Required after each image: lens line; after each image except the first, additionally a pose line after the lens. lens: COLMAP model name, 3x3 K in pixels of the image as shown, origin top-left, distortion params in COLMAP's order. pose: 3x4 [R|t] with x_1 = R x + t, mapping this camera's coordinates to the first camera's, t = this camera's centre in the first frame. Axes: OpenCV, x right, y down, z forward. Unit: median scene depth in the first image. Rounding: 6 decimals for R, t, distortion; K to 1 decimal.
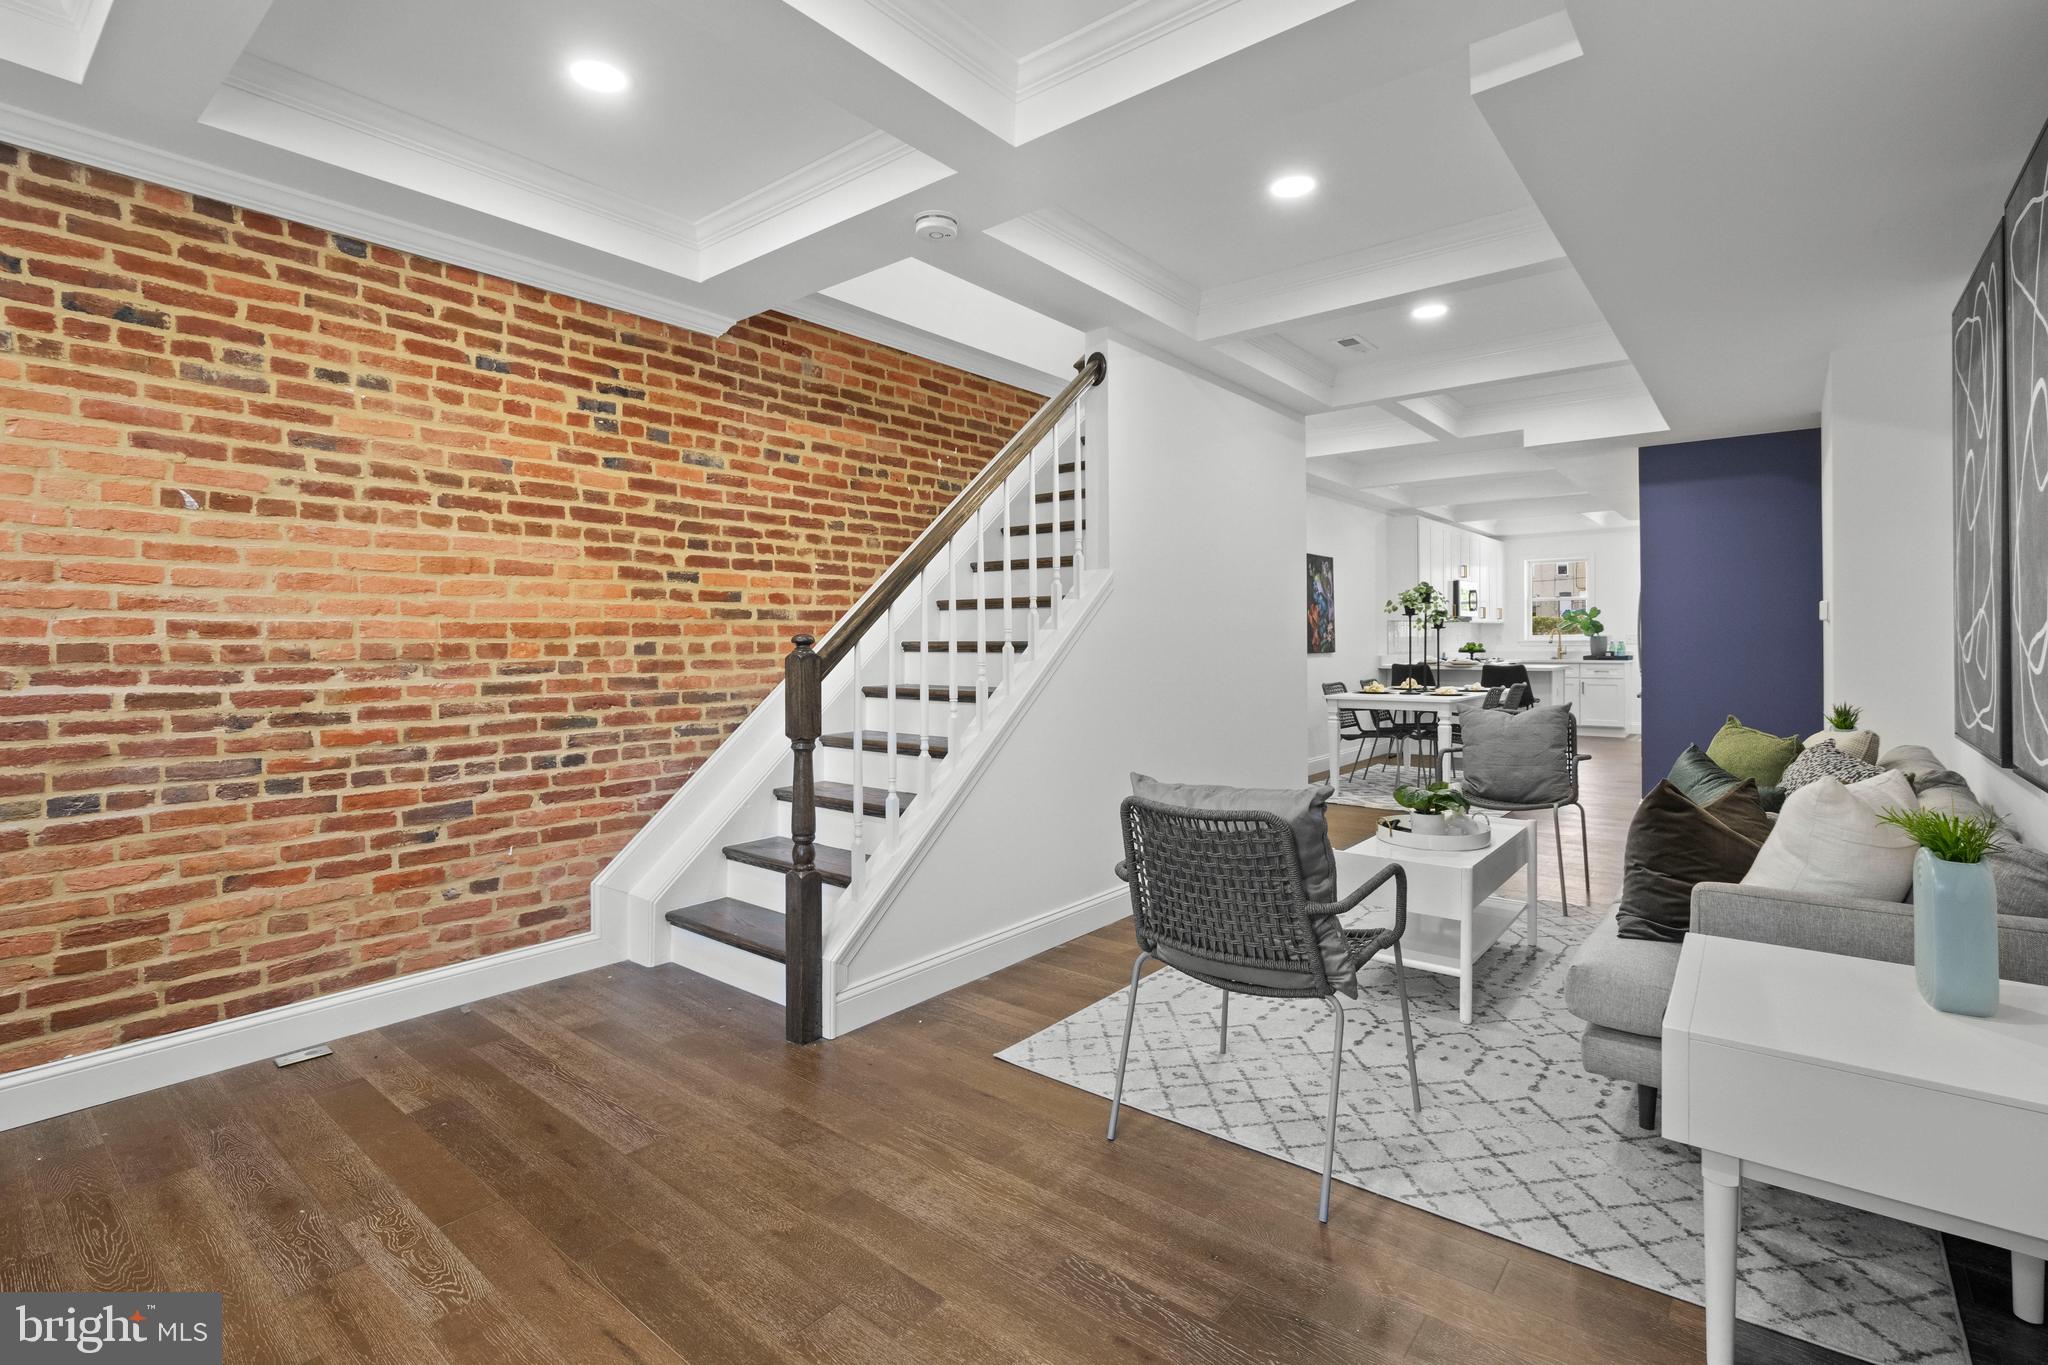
lens RADIAL K [[954.7, 0, 1025.4], [0, 954.7, 658.3], [0, 0, 1]] dist [-0.001676, -0.000259]
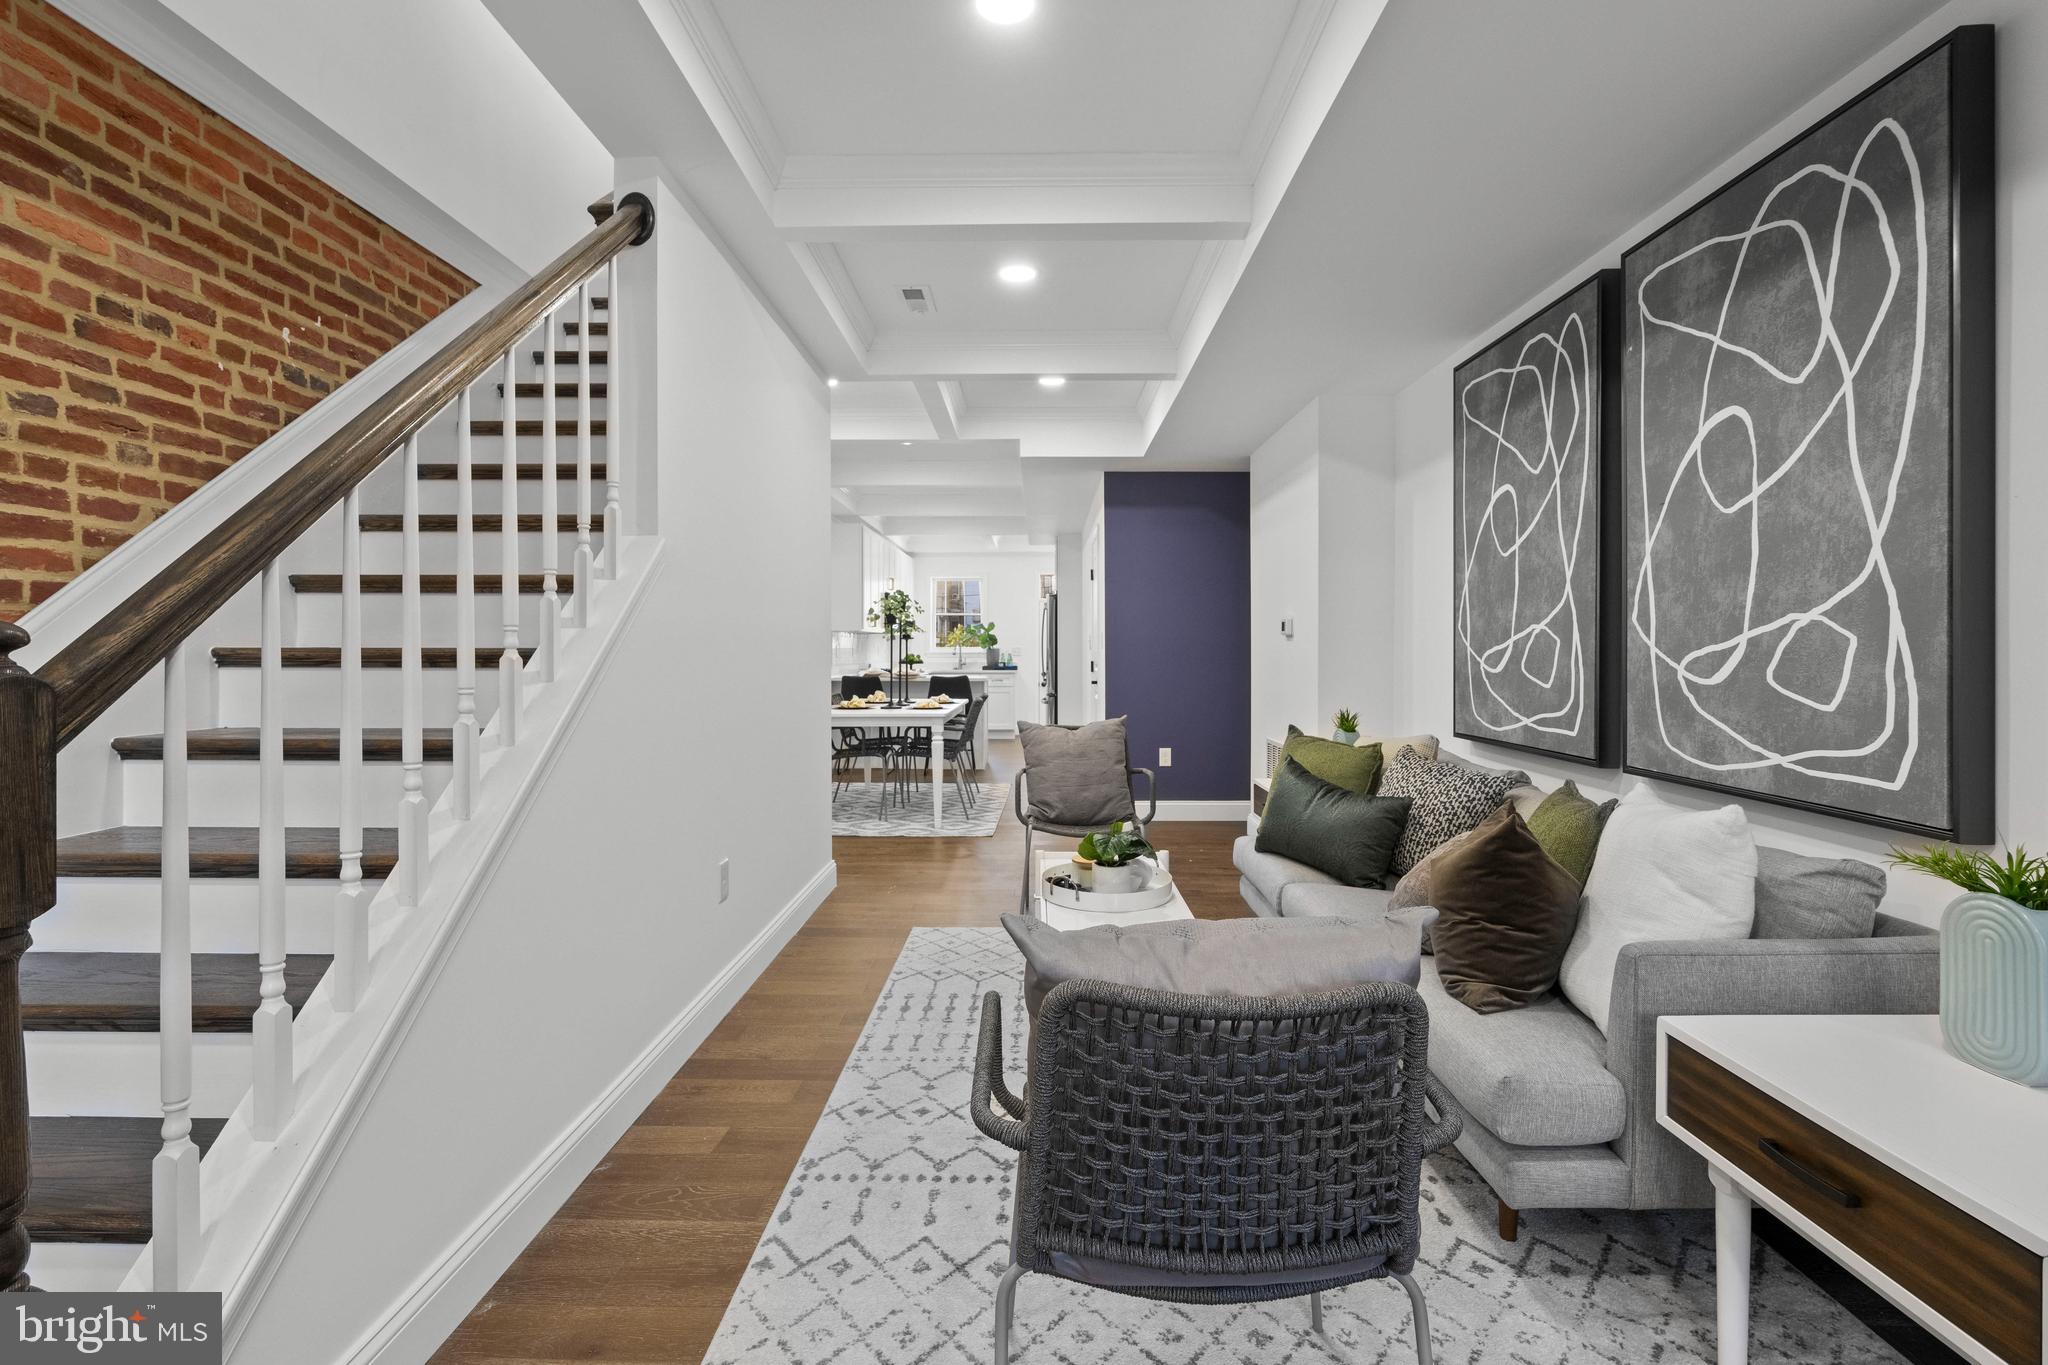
lens RADIAL K [[927.5, 0, 1026.6], [0, 927.5, 658.5], [0, 0, 1]] dist [-0.002194, 0.001532]
pose [[0.786338, 0.000246, 0.617797, -0.090792], [0.006960, 0.999933, -0.009256, -0.003840], [-0.617757, 0.011578, 0.786284, 0.319344]]
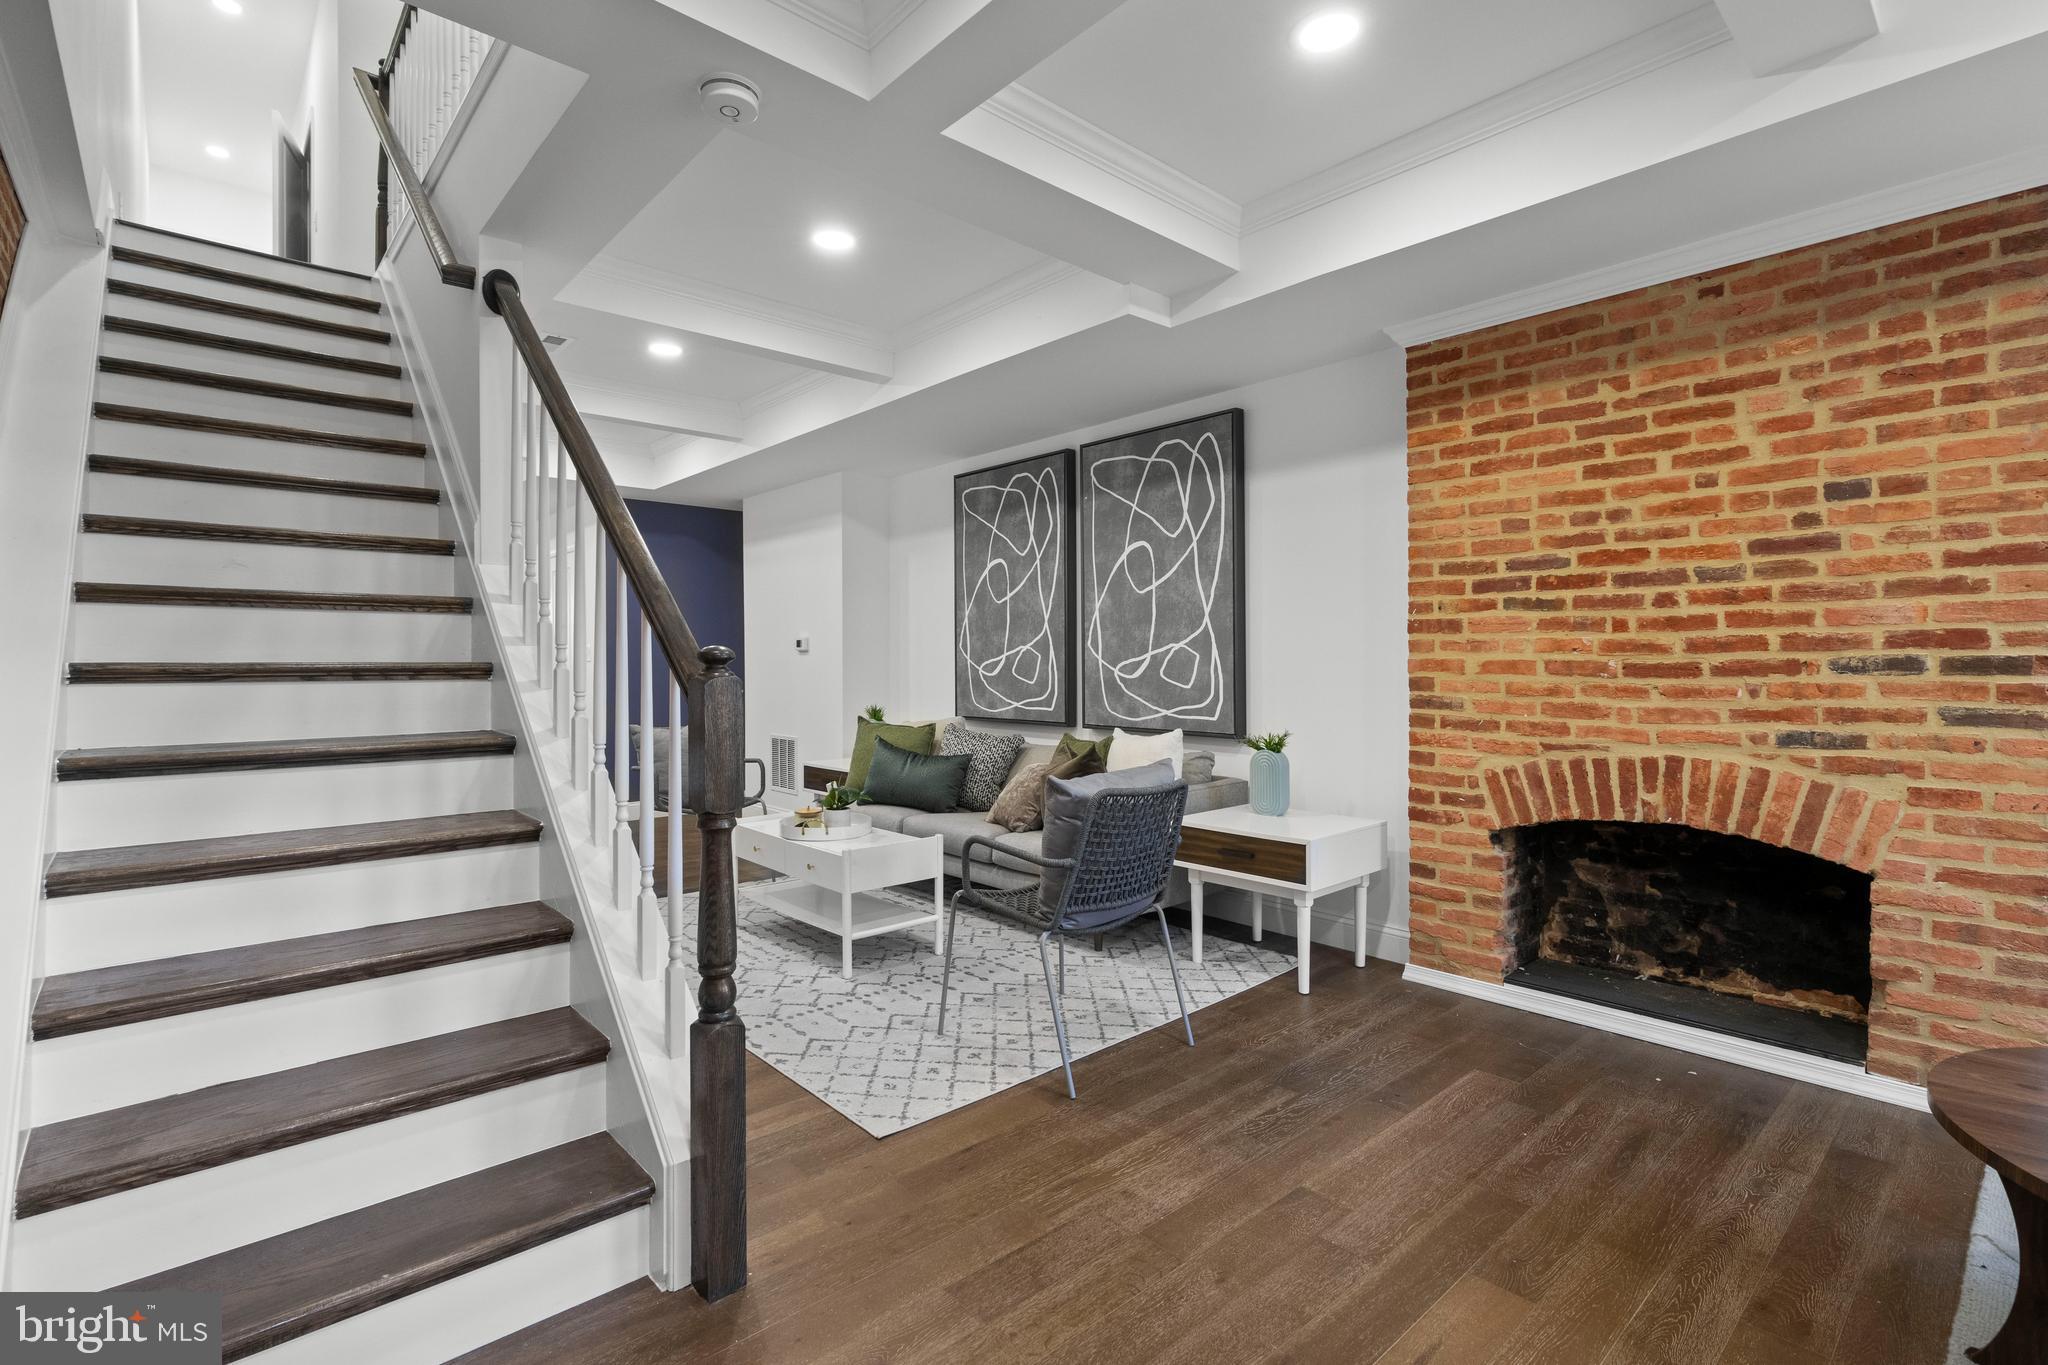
lens RADIAL K [[942.9, 0, 1021.6], [0, 942.9, 666.9], [0, 0, 1]] dist [-0.003313, -0.000098]
pose [[0.159599, -0.000328, 0.987182, -0.521189], [0.020906, 0.999777, -0.003048, -0.003296], [-0.986961, 0.021124, 0.159570, 0.442540]]
